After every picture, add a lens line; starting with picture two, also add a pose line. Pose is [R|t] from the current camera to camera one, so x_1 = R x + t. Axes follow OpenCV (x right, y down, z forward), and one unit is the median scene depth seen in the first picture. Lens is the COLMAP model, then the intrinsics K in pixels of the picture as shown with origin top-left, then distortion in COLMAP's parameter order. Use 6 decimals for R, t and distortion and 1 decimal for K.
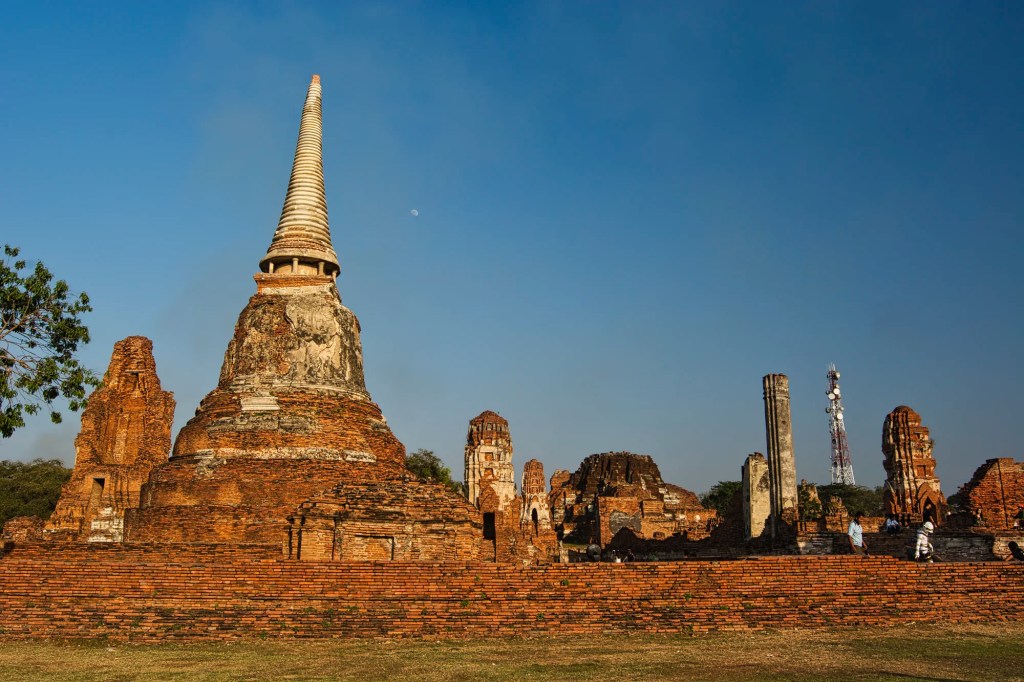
lens RADIAL K [[811.2, 0, 512.0], [0, 811.2, 341.0], [0, 0, 1]] dist [-0.061045, 0.006129]
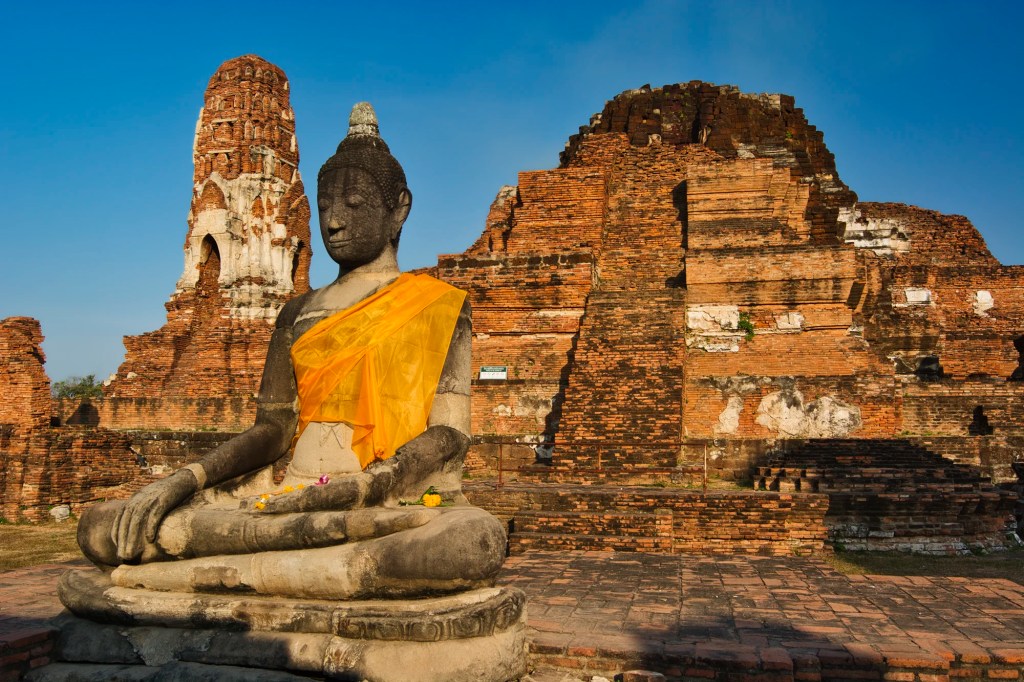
lens RADIAL K [[811.2, 0, 512.0], [0, 811.2, 341.0], [0, 0, 1]] dist [-0.061045, 0.006129]
pose [[0.955644, -0.027952, -0.293195, 0.161358], [0.061914, 0.992308, 0.107201, 0.196211], [0.287943, -0.120599, 0.950024, 0.718392]]
